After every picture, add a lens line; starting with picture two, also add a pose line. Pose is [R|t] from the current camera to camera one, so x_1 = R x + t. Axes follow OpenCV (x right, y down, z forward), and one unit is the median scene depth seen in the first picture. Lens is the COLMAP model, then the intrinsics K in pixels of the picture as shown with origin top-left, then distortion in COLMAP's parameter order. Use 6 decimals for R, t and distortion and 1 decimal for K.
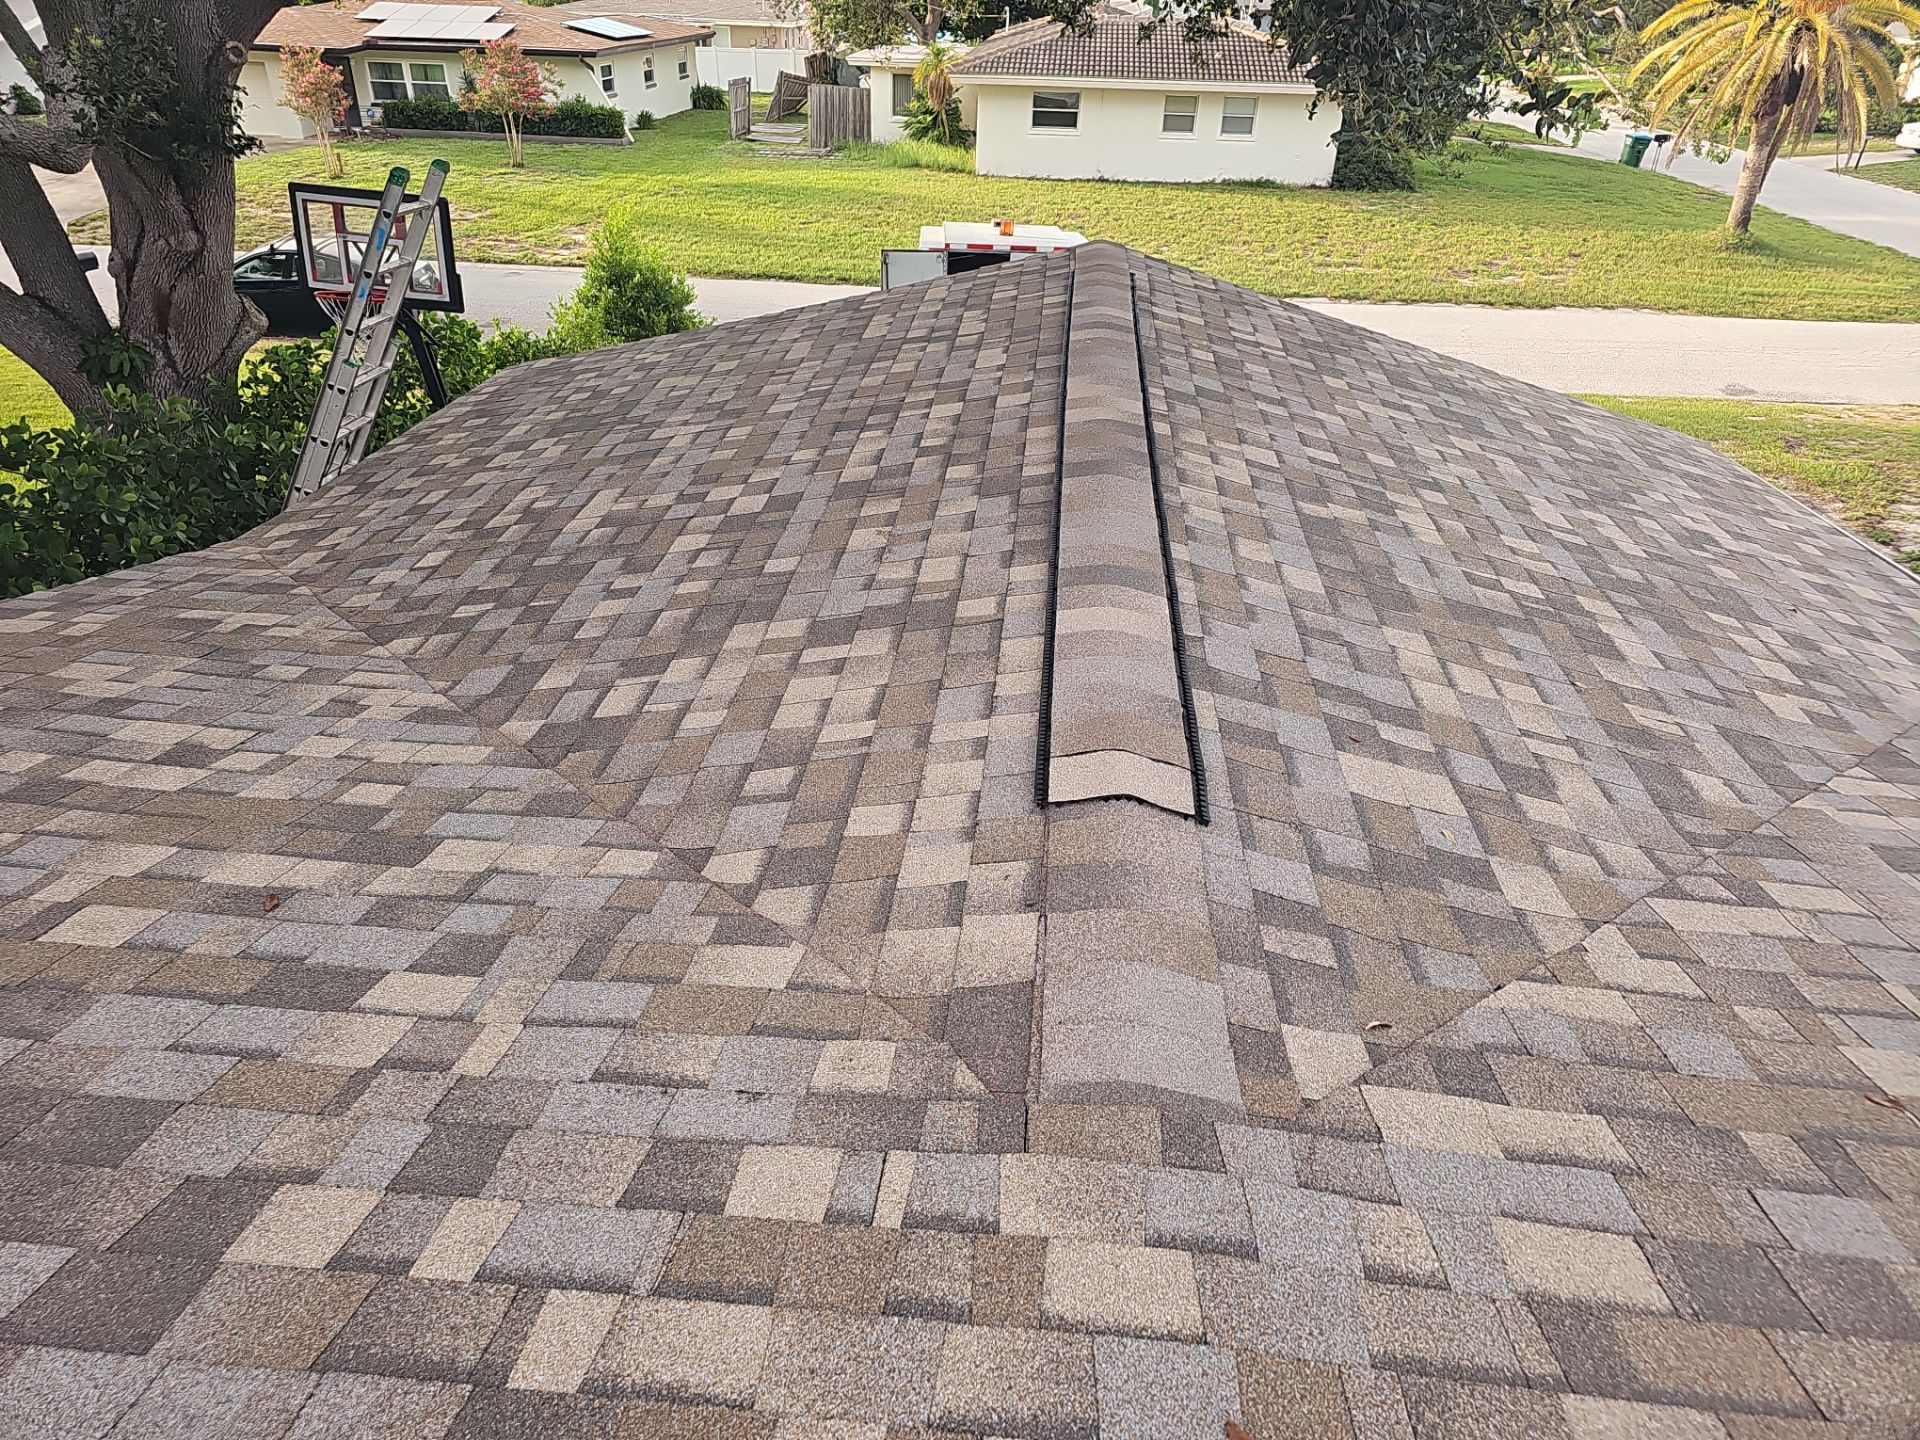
lens RADIAL K [[1241.2, 0, 946.2], [0, 1241.2, 716.8], [0, 0, 1]] dist [0.059432, -0.052699]
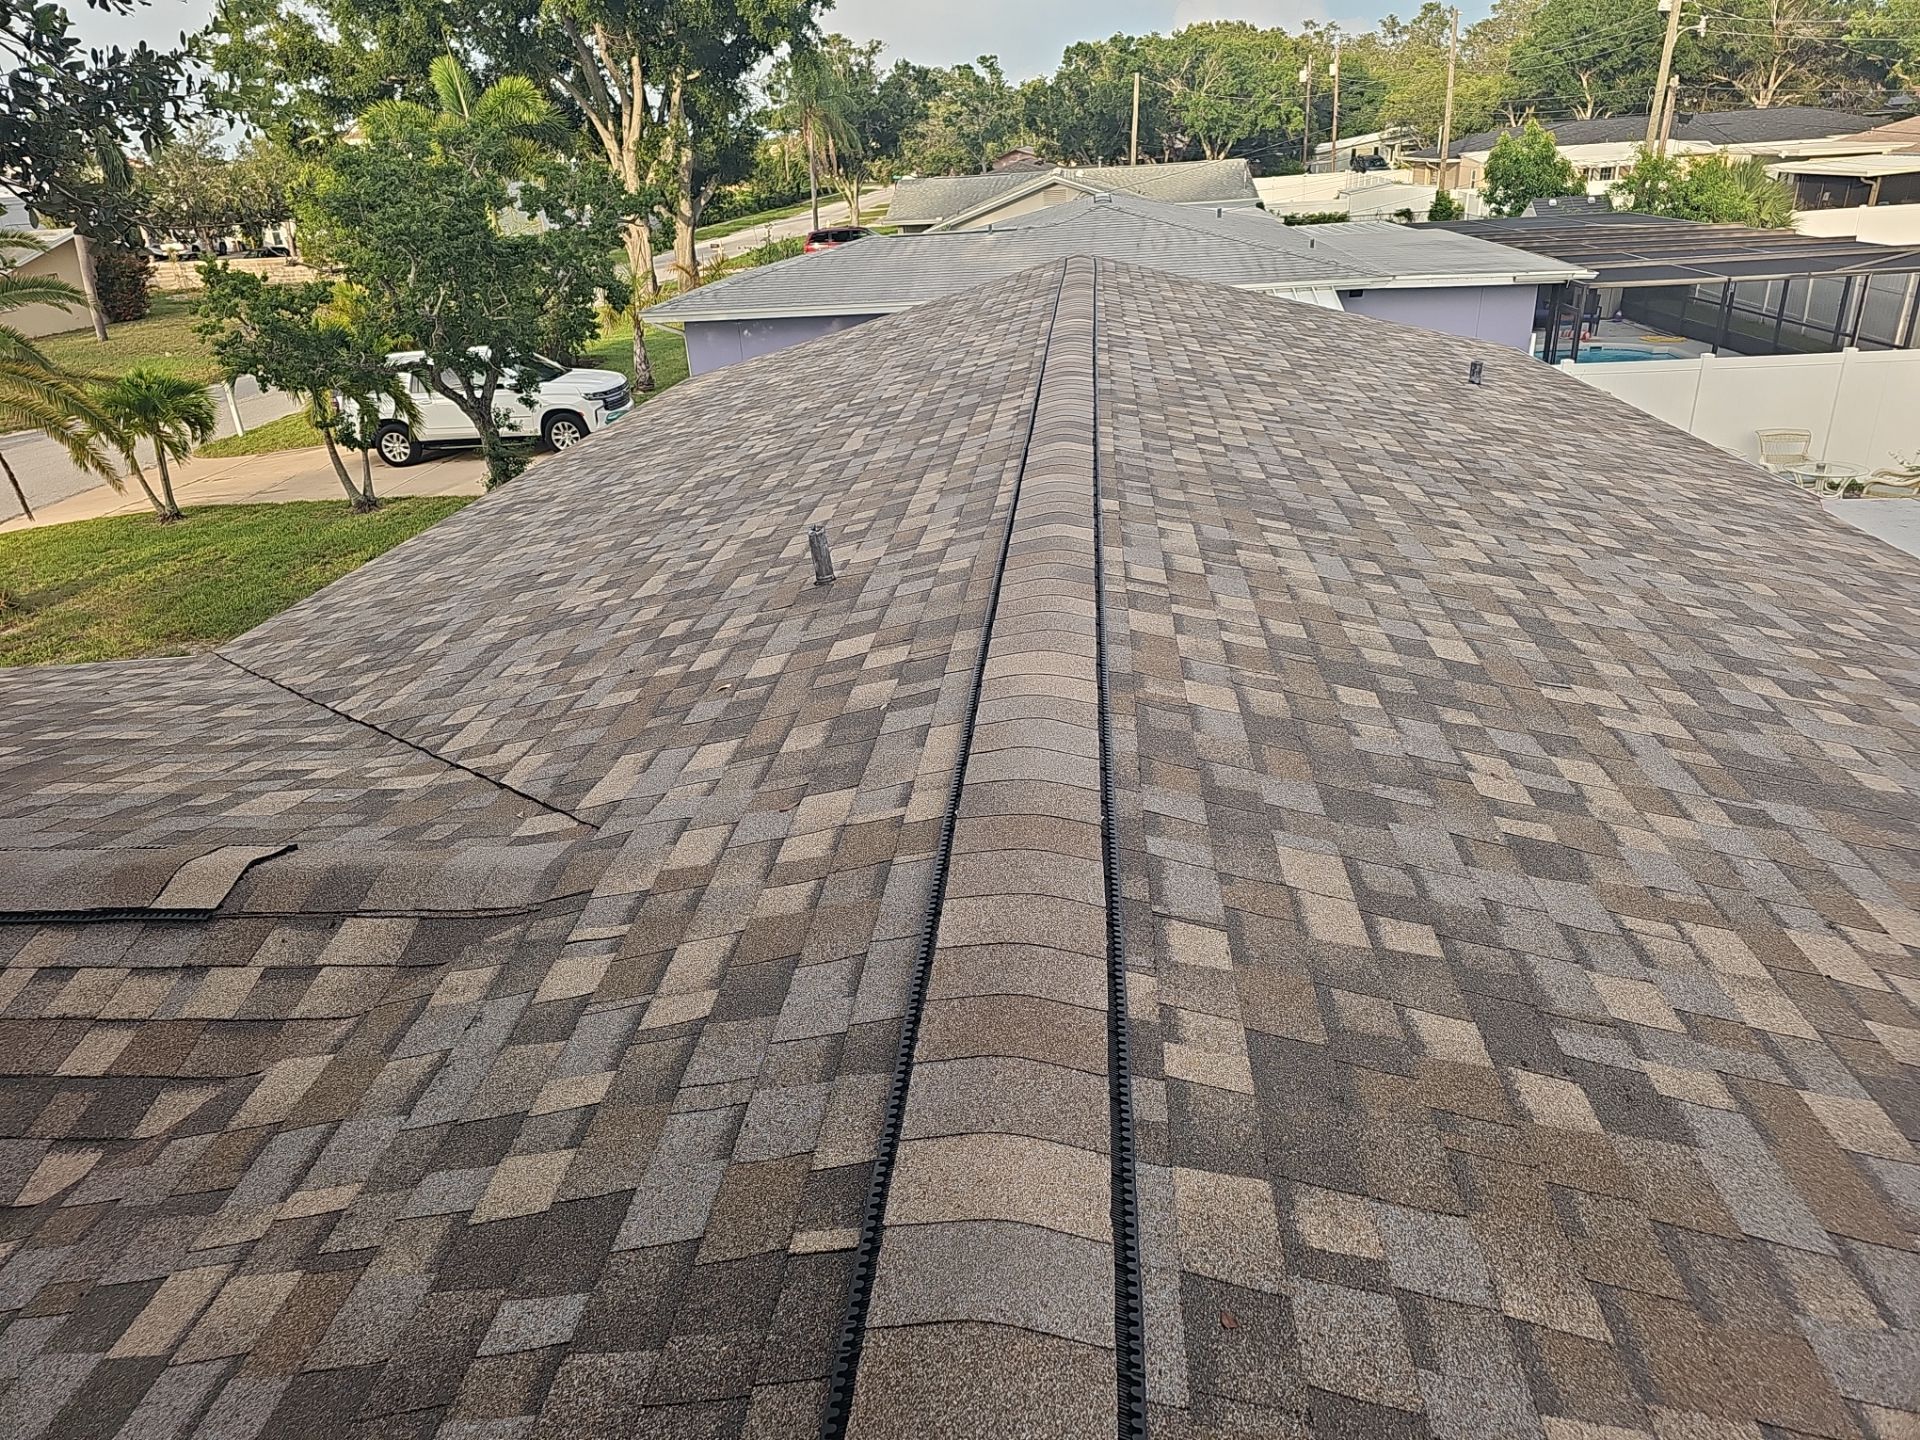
lens RADIAL K [[1207.4, 0, 960.0], [0, 1207.4, 720.0], [0, 0, 1]] dist [0.002598, -0.011965]
pose [[0.002057, -0.447345, 0.894359, -0.691644], [0.550212, 0.747319, 0.372533, -0.081102], [-0.835023, 0.491321, 0.247672, 0.045515]]
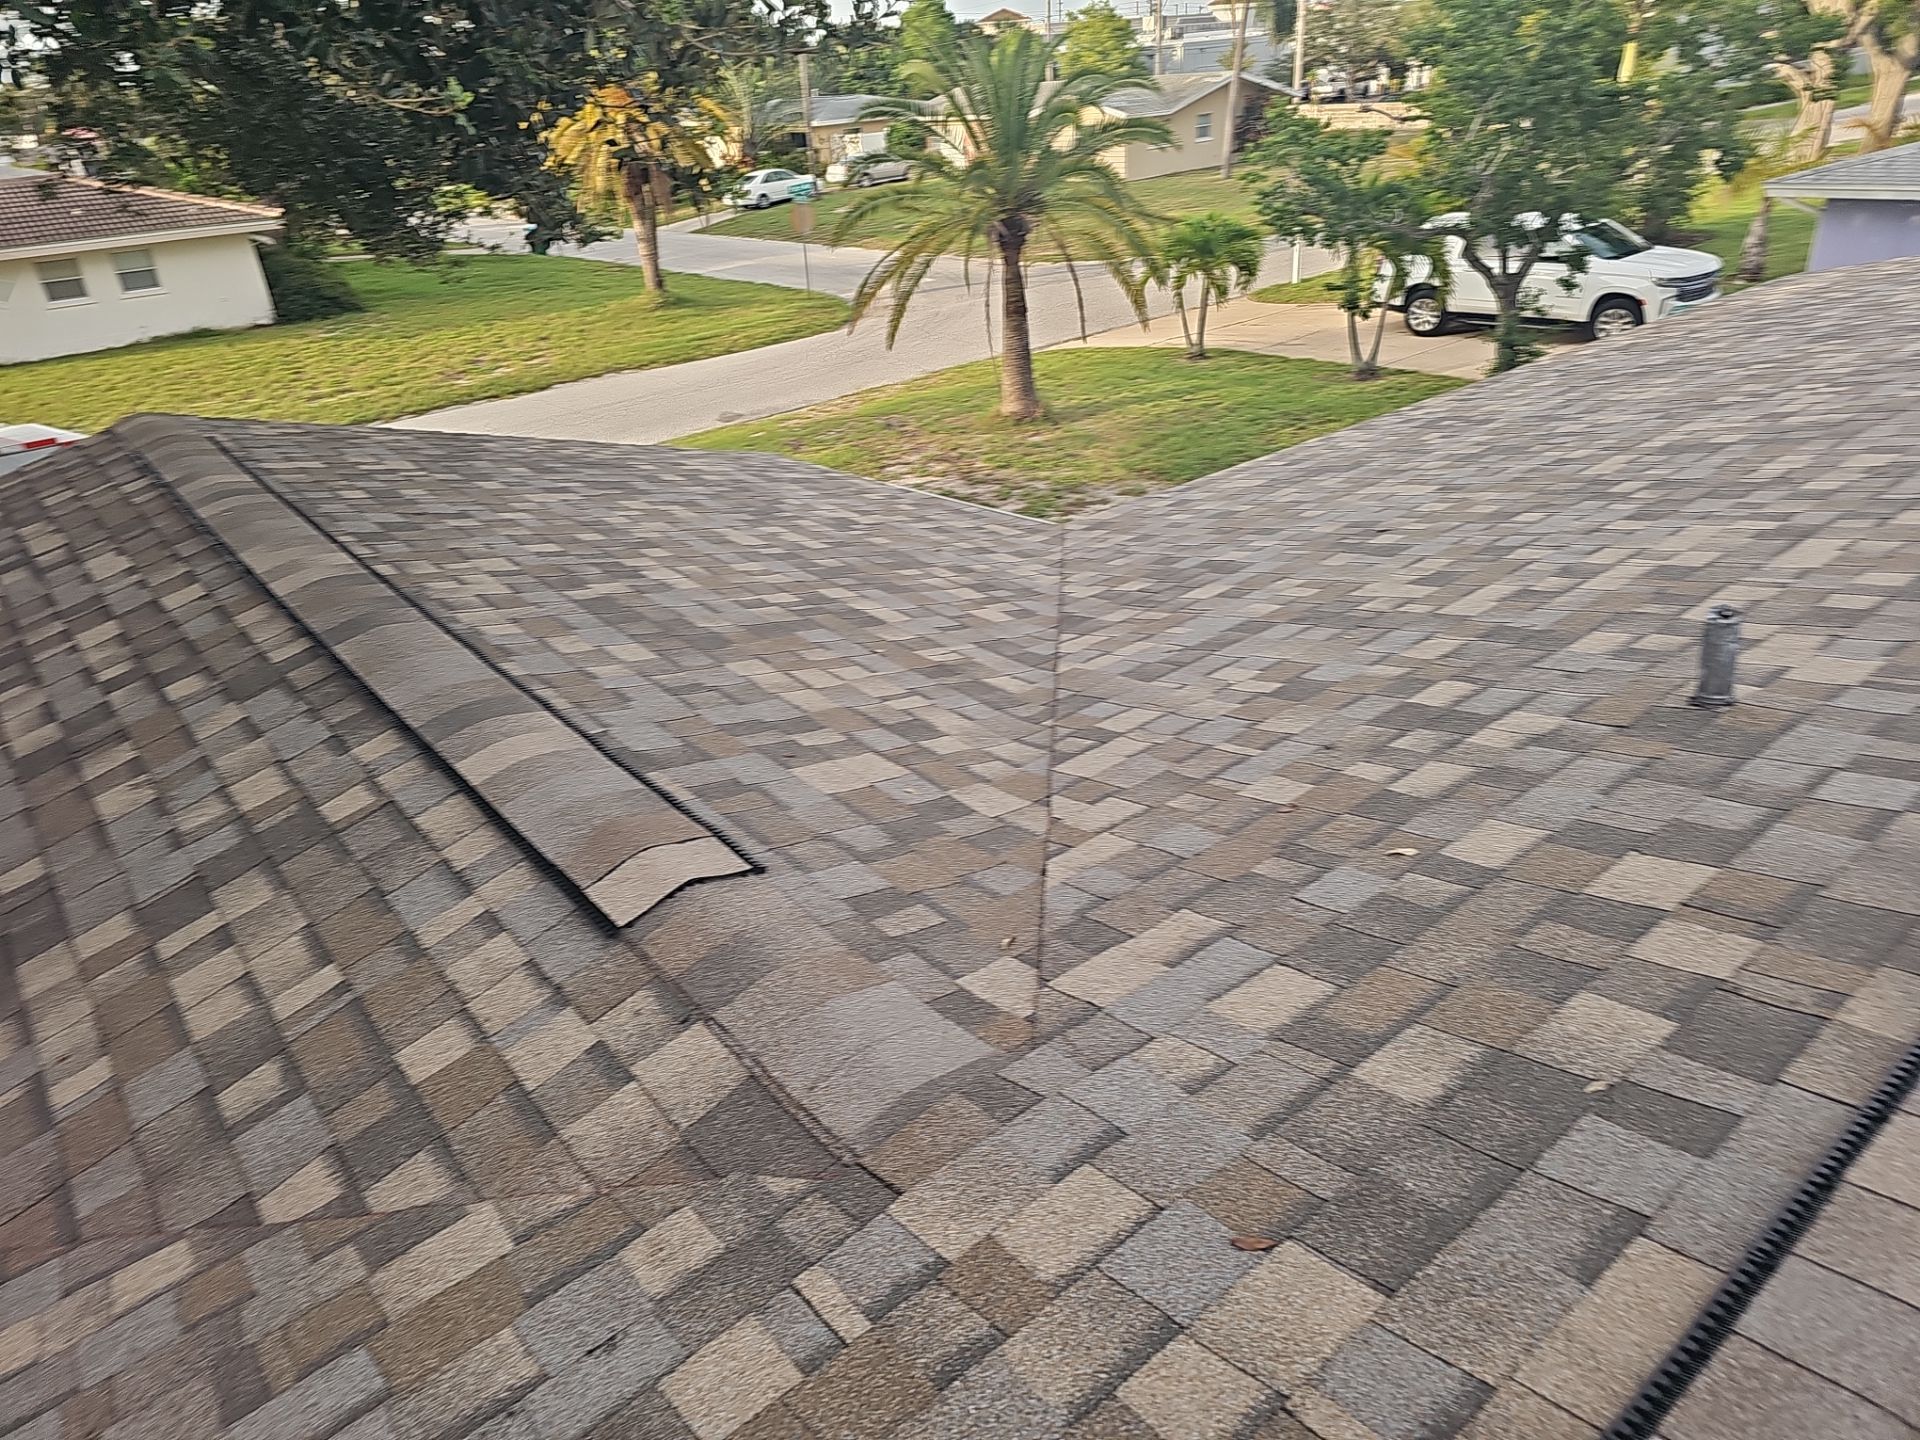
lens RADIAL K [[1241.2, 0, 946.2], [0, 1241.2, 716.8], [0, 0, 1]] dist [0.059432, -0.052699]
pose [[0.716348, -0.382842, 0.583334, -0.192729], [0.425548, 0.902258, 0.069569, -0.029939], [-0.552951, 0.198401, 0.809248, 0.045930]]
